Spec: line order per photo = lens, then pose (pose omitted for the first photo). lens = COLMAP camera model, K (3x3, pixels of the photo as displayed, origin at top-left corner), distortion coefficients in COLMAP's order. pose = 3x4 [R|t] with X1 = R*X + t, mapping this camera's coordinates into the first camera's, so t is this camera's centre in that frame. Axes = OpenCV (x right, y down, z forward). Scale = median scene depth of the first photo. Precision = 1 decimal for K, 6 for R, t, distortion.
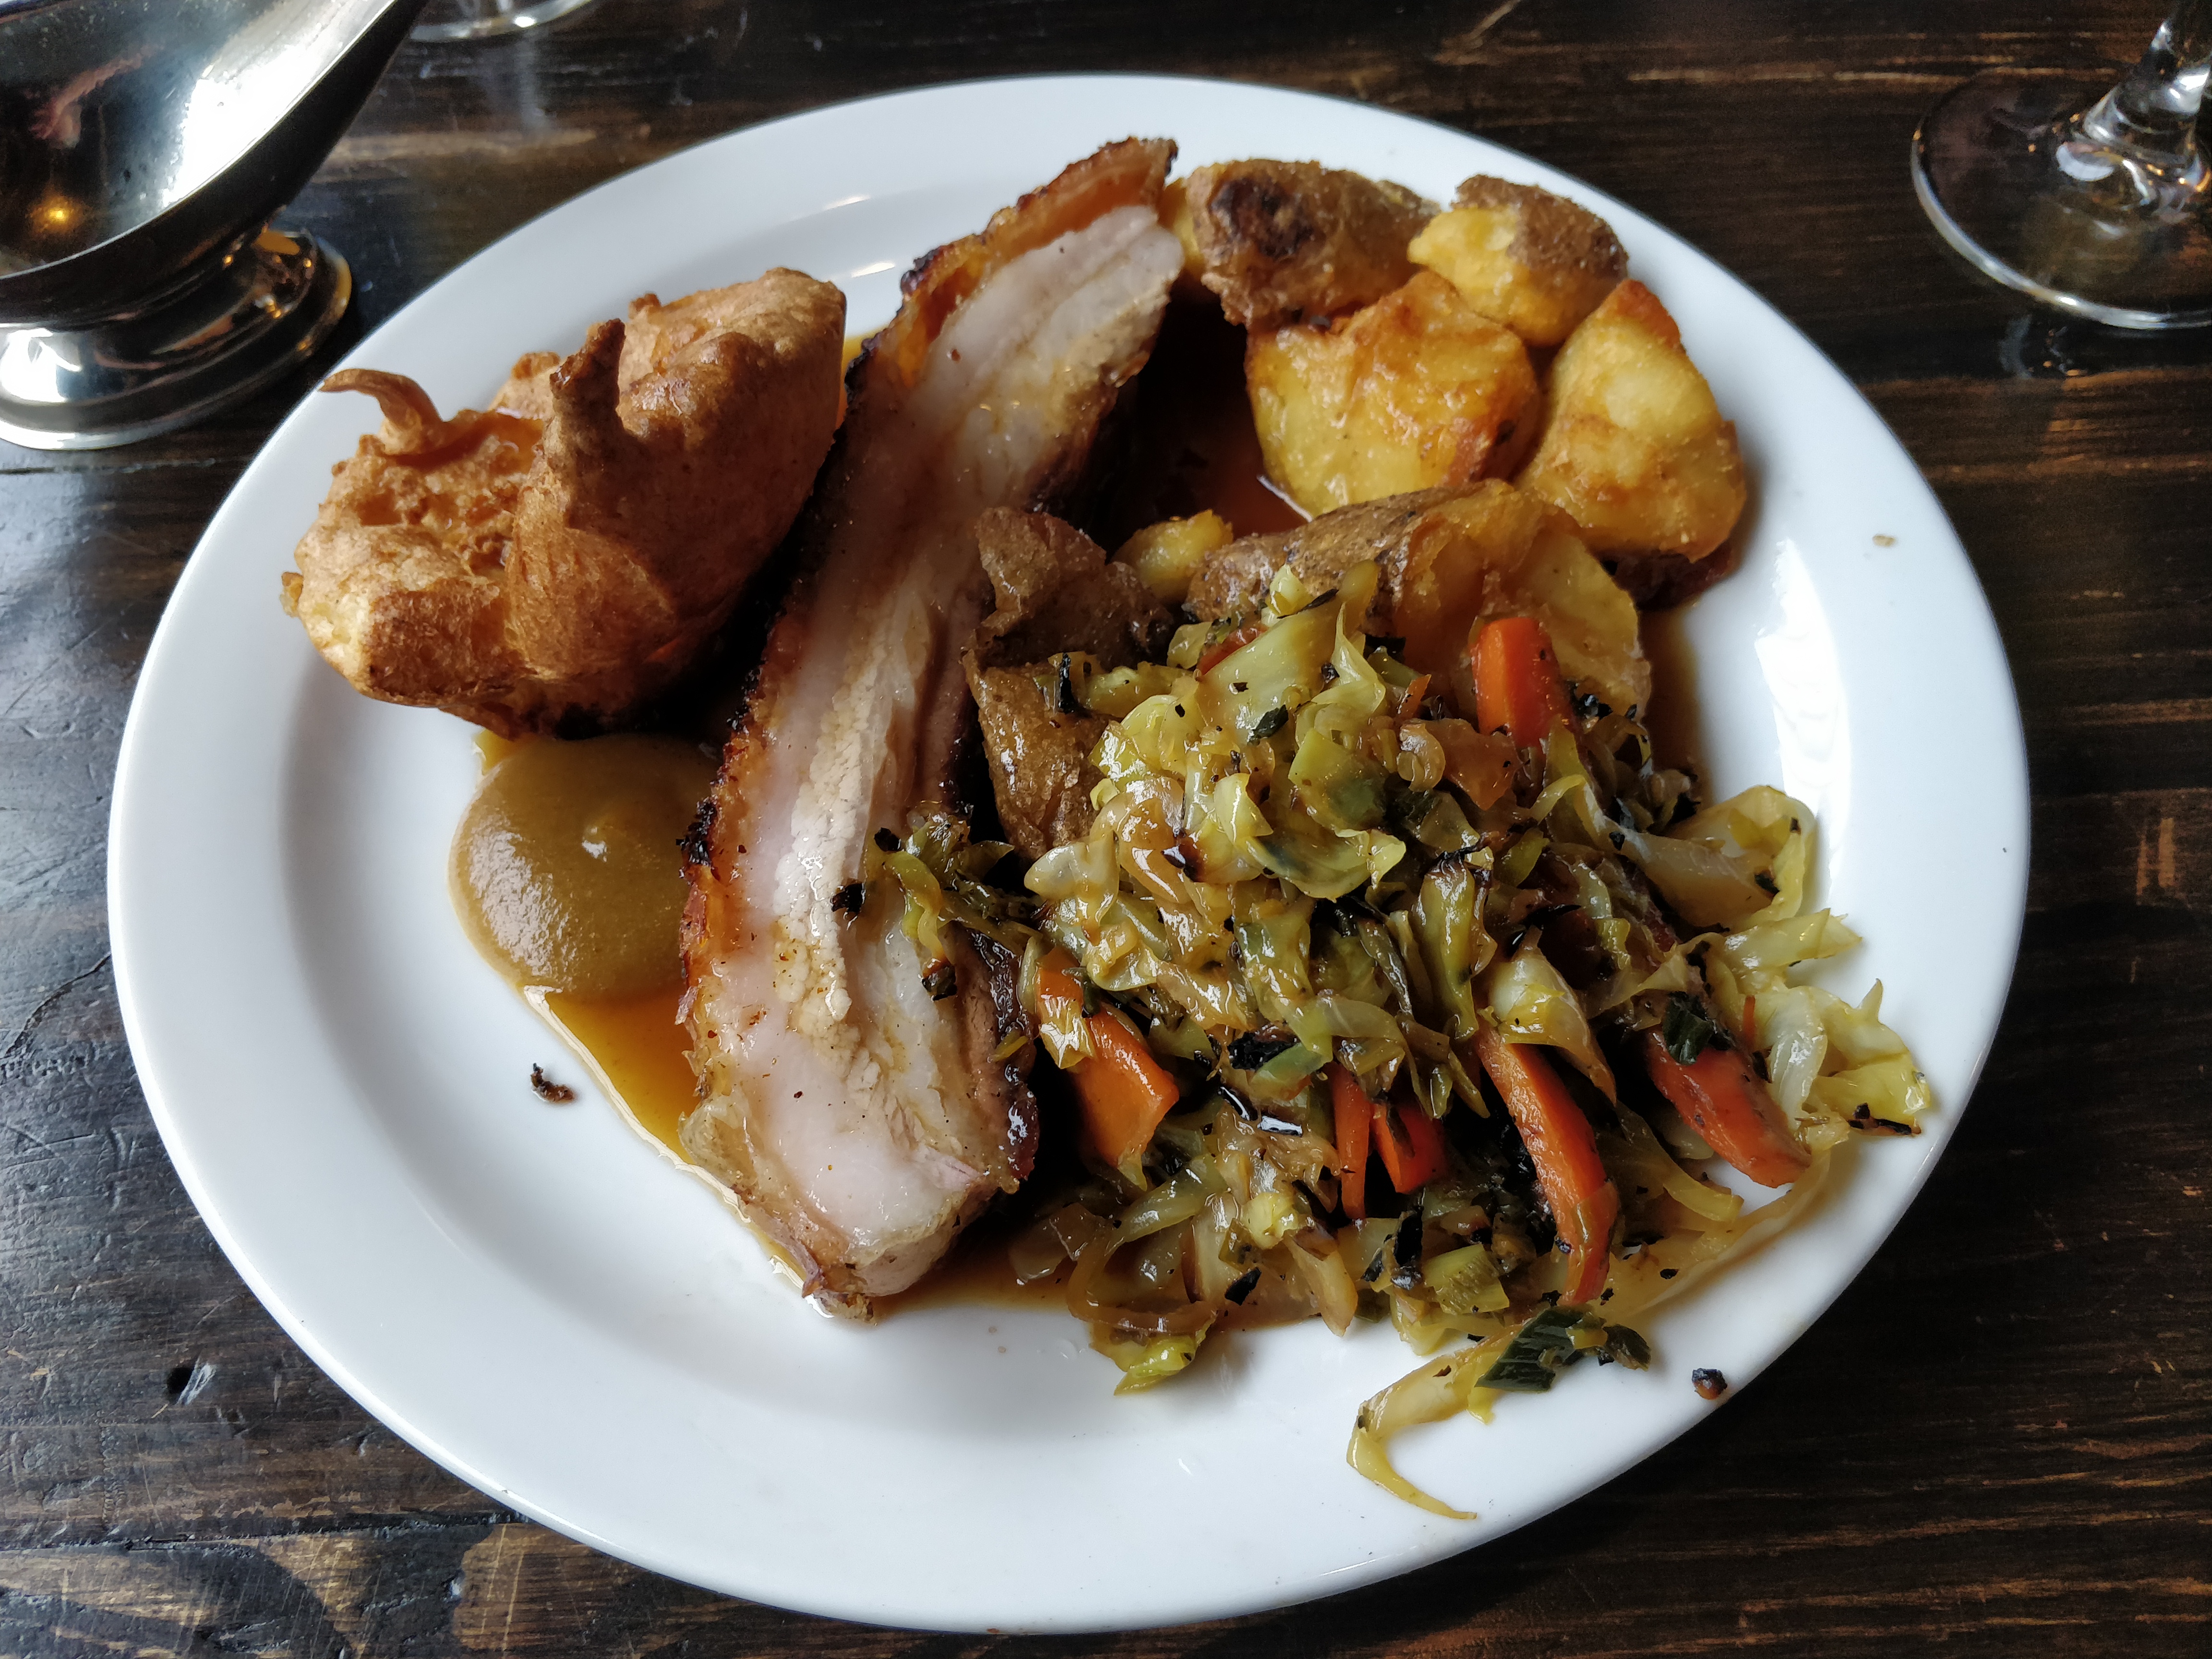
lens RADIAL K [[1557.2, 0, 1101.5], [0, 1557.2, 832.3], [0, 0, 1]] dist [0.055683, -0.080837]
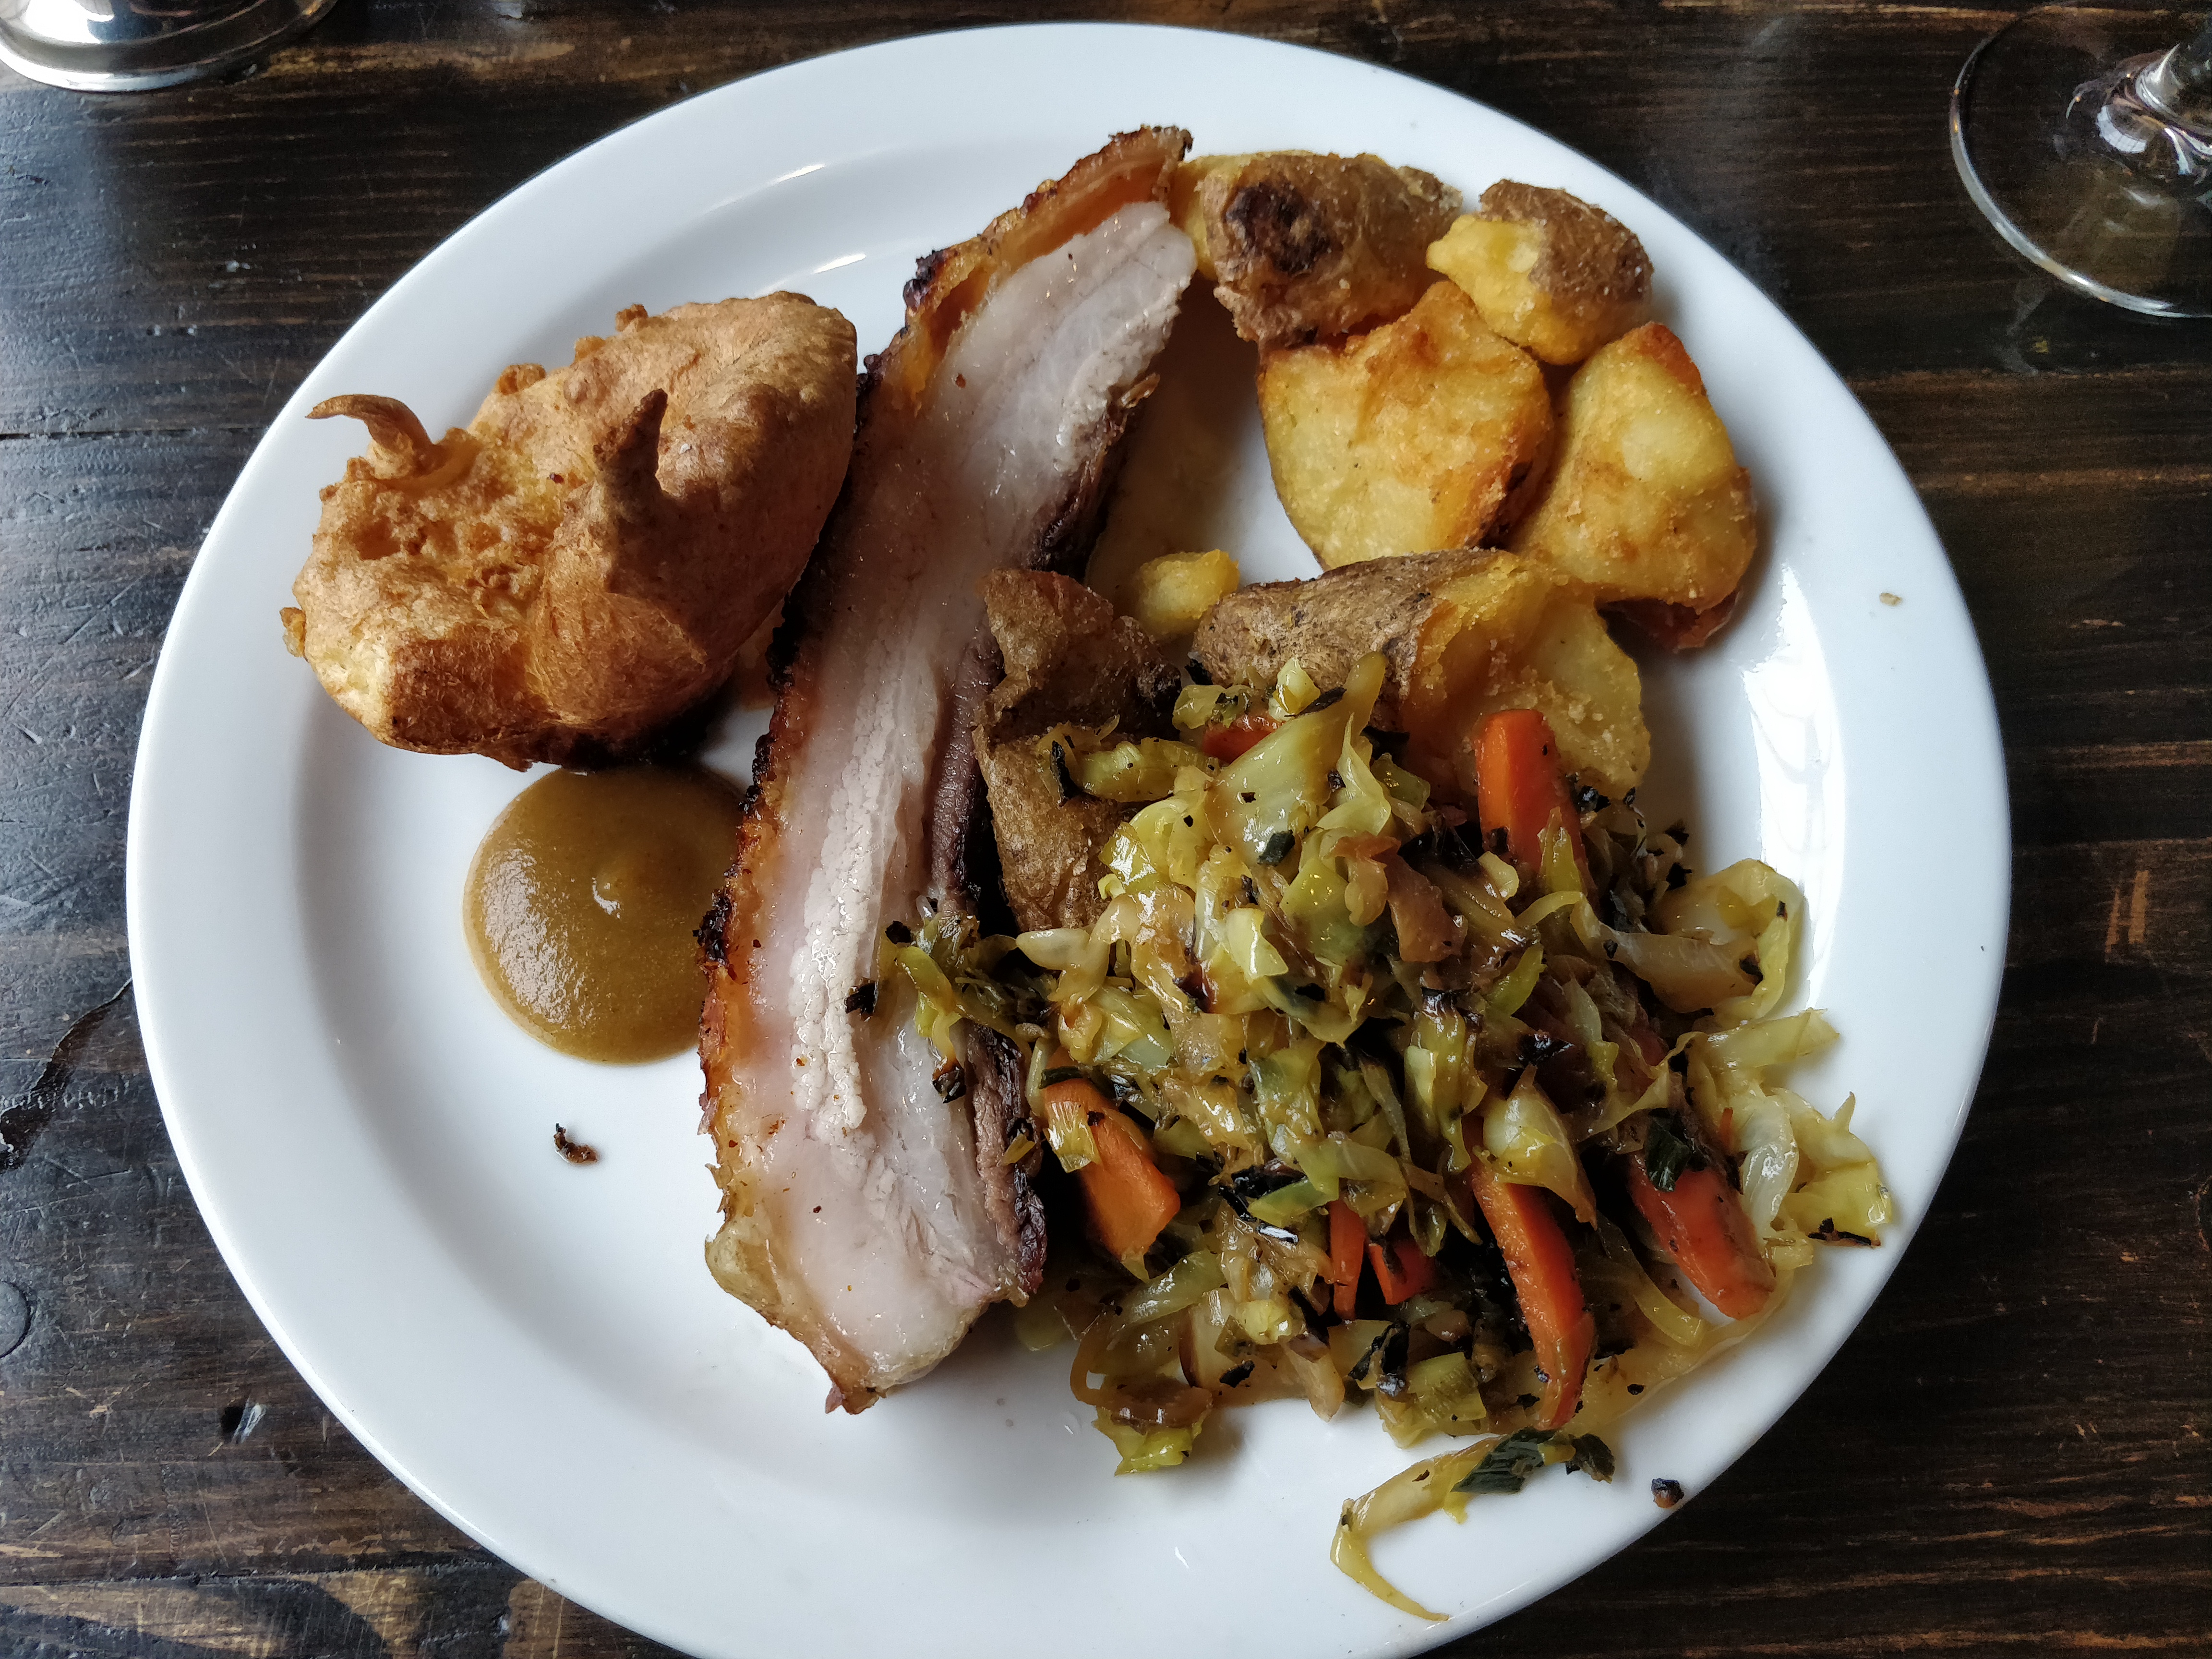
lens RADIAL K [[1541.5, 0, 1106.0], [0, 1541.5, 829.5], [0, 0, 1]] dist [0.062961, -0.089463]
pose [[0.999831, 0.011916, 0.013969, -0.015676], [-0.013698, 0.990703, 0.135350, -0.192004], [-0.012227, -0.135519, 0.990699, 0.004133]]
